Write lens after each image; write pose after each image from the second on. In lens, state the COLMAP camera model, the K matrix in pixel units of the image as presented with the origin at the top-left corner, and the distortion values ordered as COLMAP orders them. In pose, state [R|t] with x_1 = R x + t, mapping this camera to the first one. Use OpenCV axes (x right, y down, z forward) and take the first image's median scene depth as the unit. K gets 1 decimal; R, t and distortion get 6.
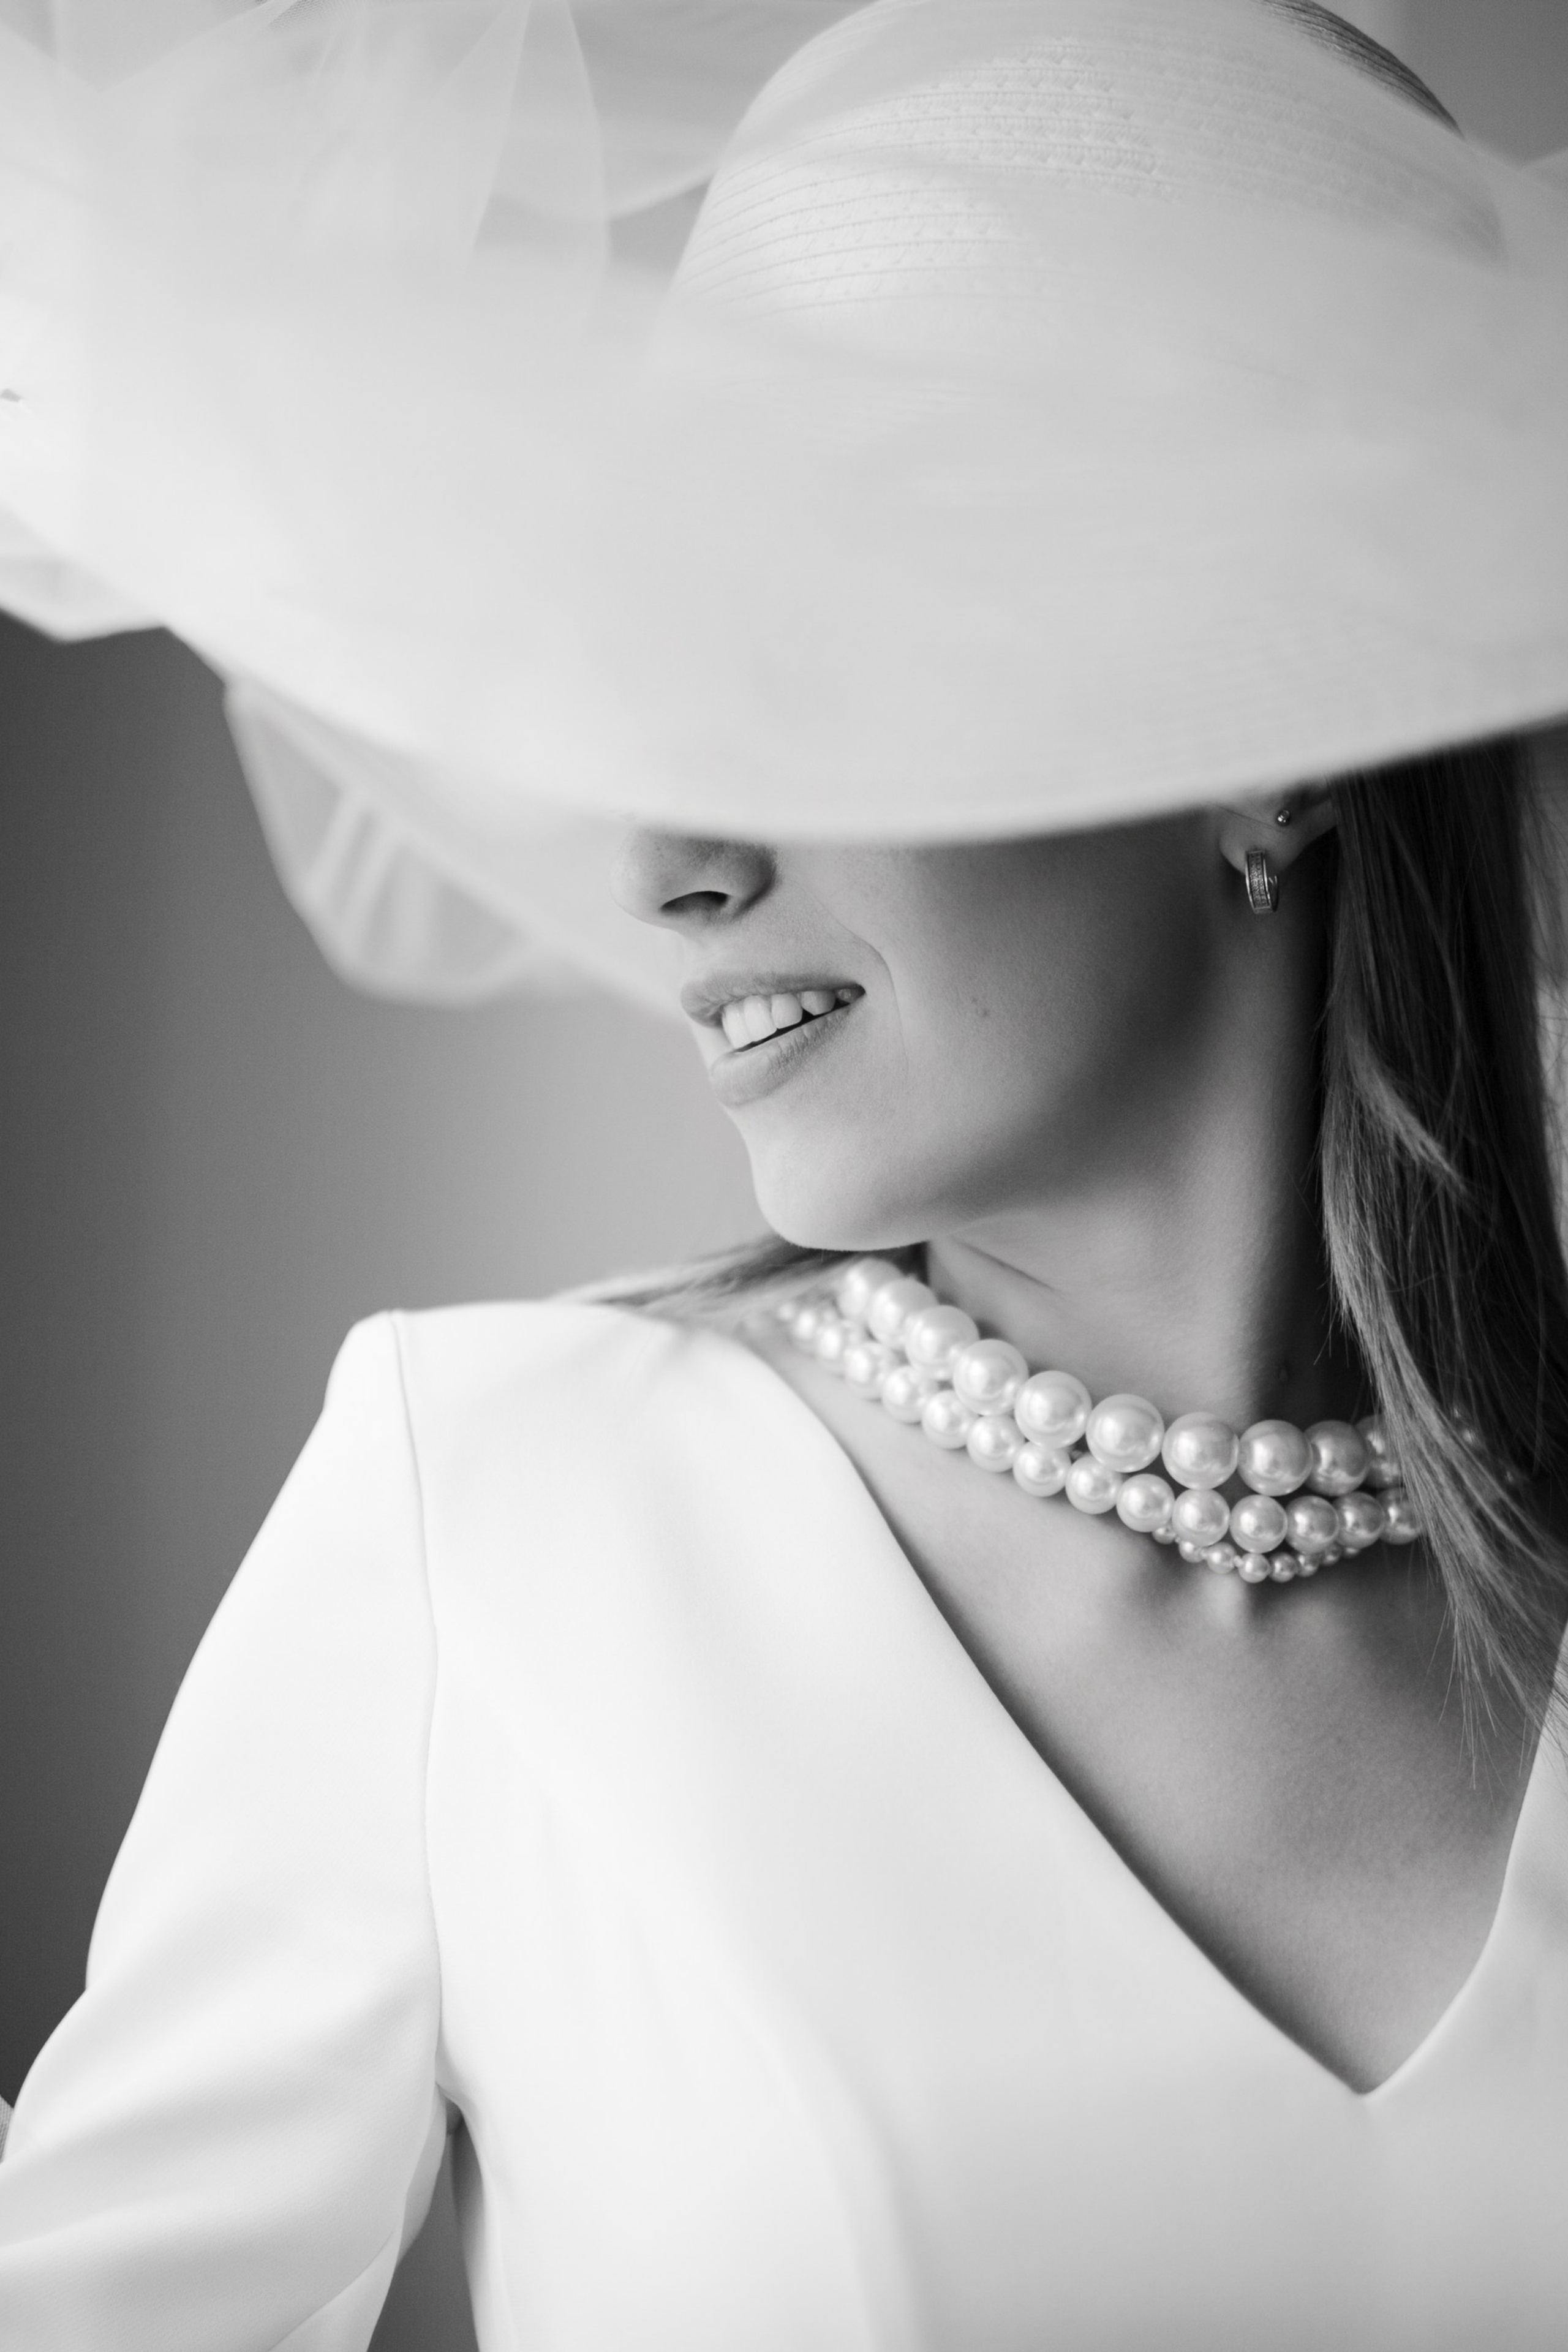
lens RADIAL K [[2236.1, 0, 785.7], [0, 2236.1, 1176.7], [0, 0, 1]] dist [-0.066646, 0.017624]
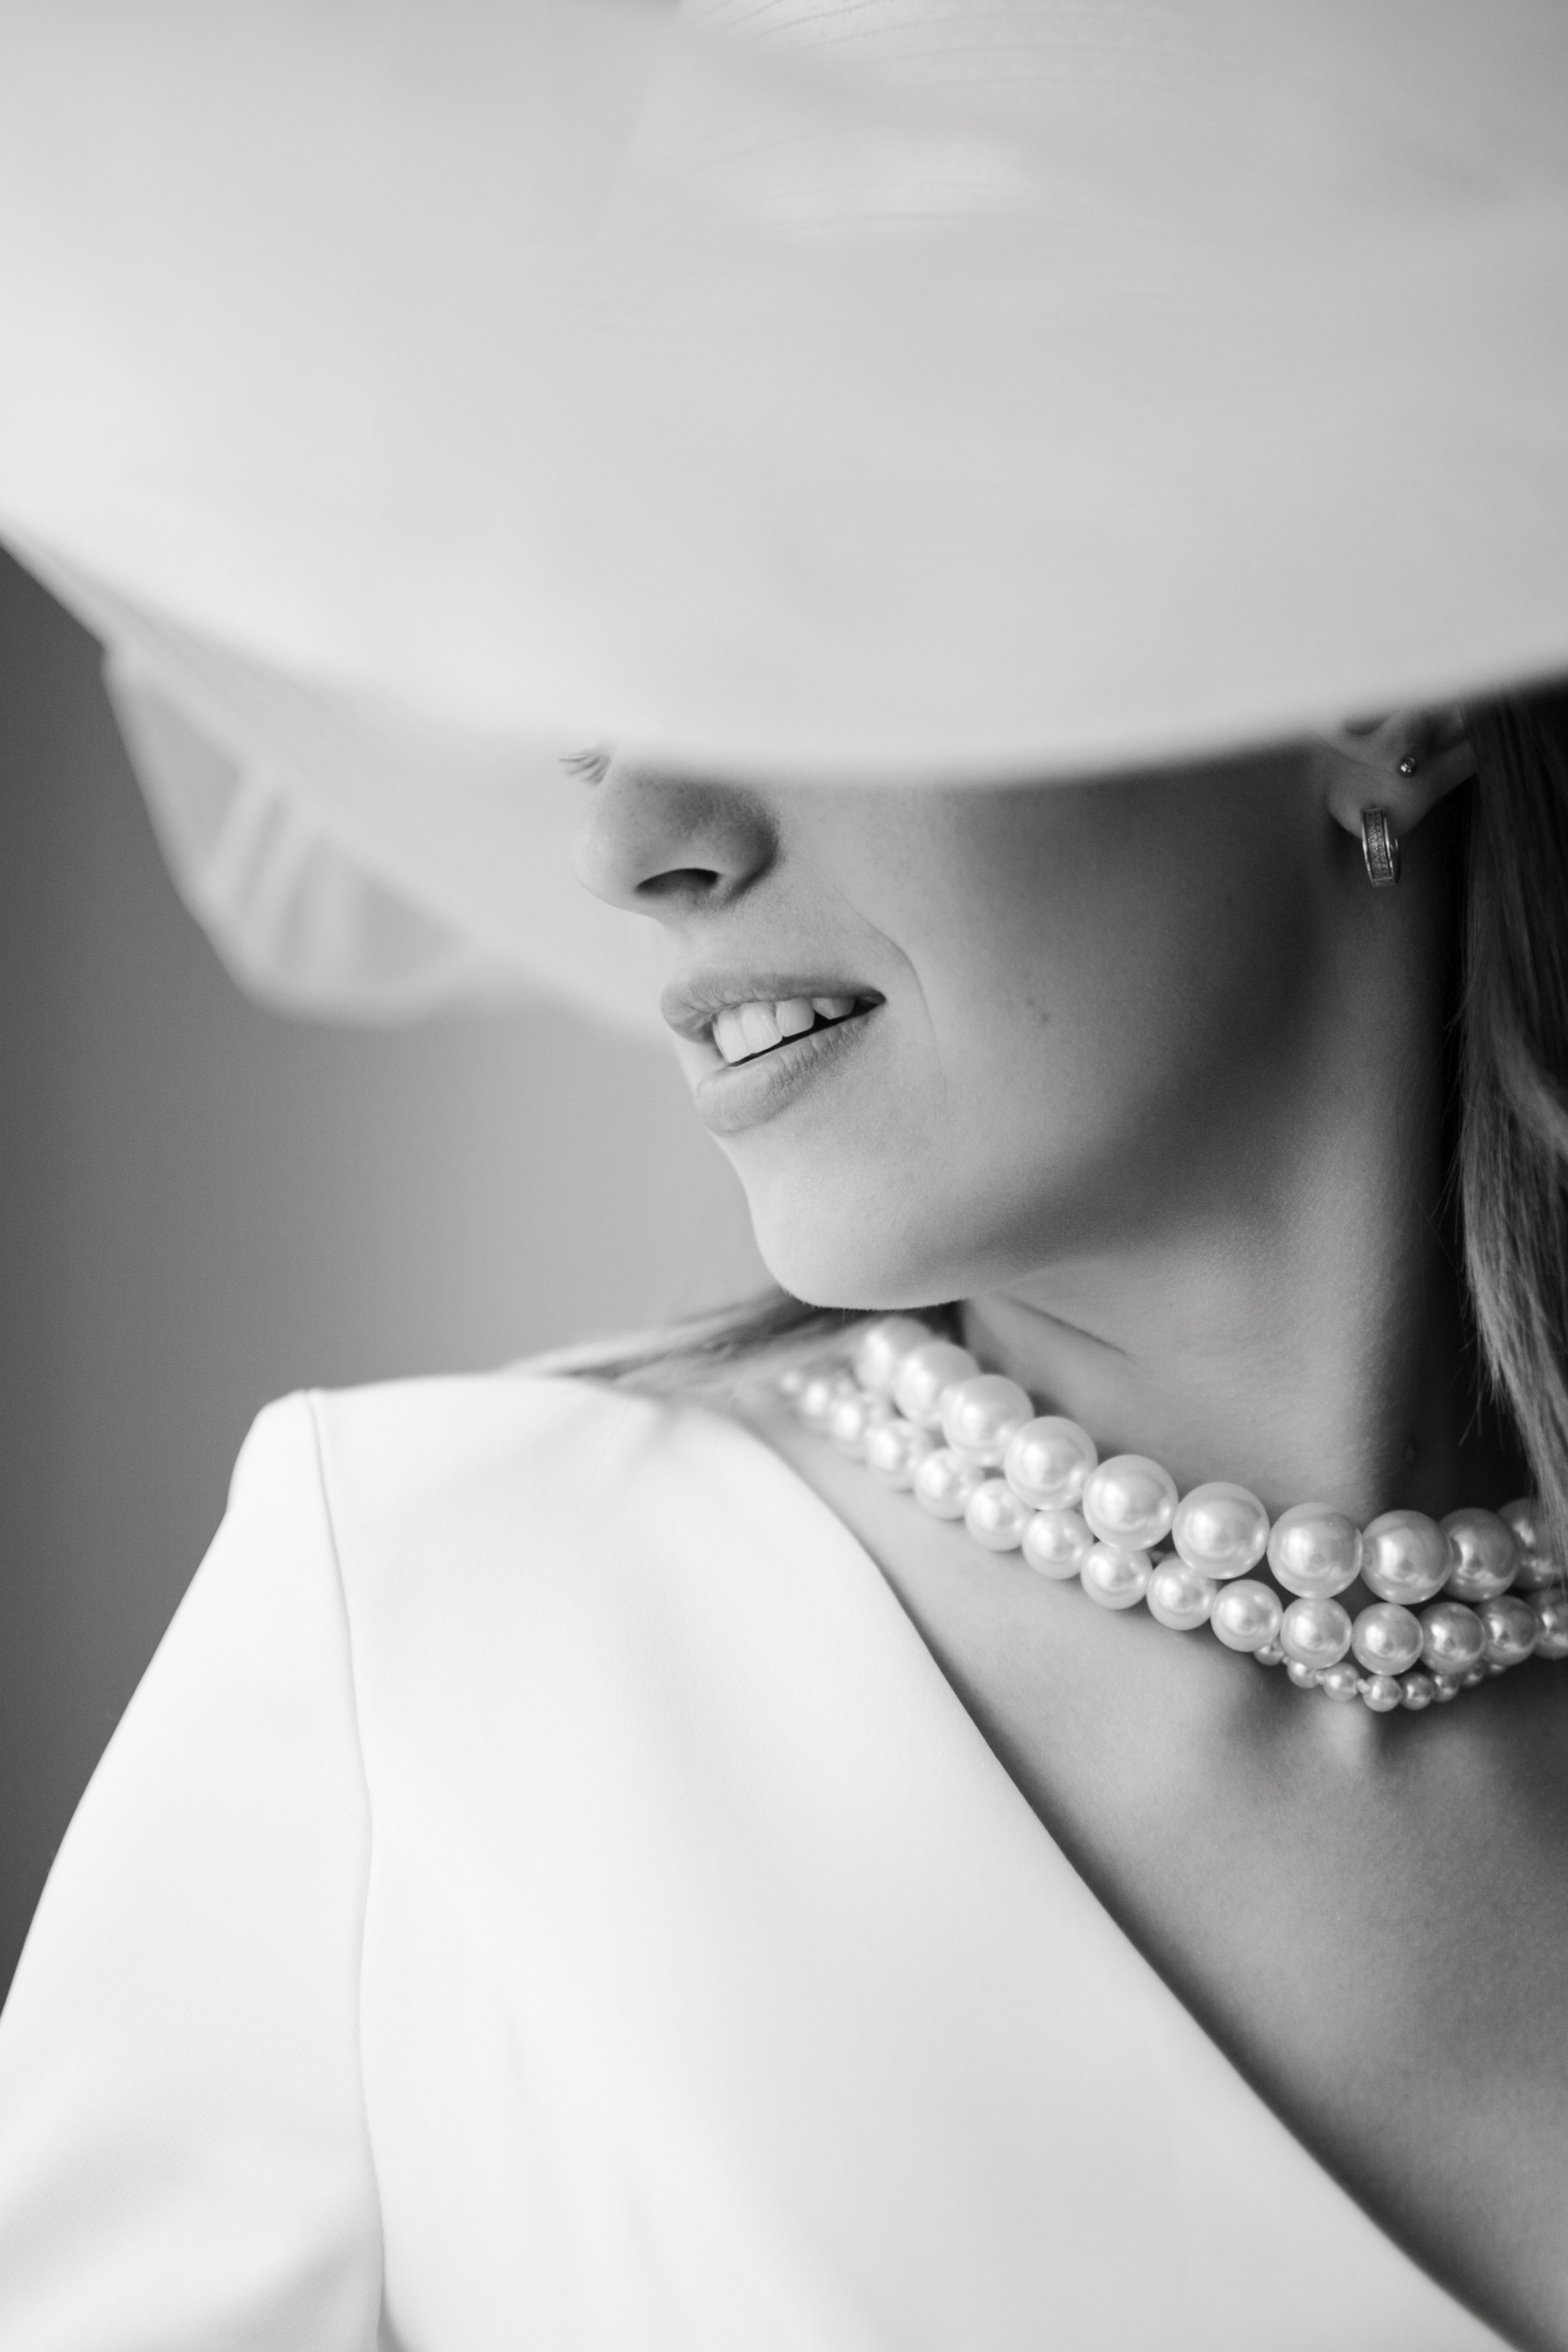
lens RADIAL K [[2341.5, 0, 793.7], [0, 2341.5, 1175.2], [0, 0, 1]] dist [-0.057693, 0.005833]
pose [[0.999543, -0.016043, 0.025638, -0.022253], [0.016429, 0.999754, -0.014901, -0.003795], [-0.025392, 0.015316, 0.999560, 0.154652]]
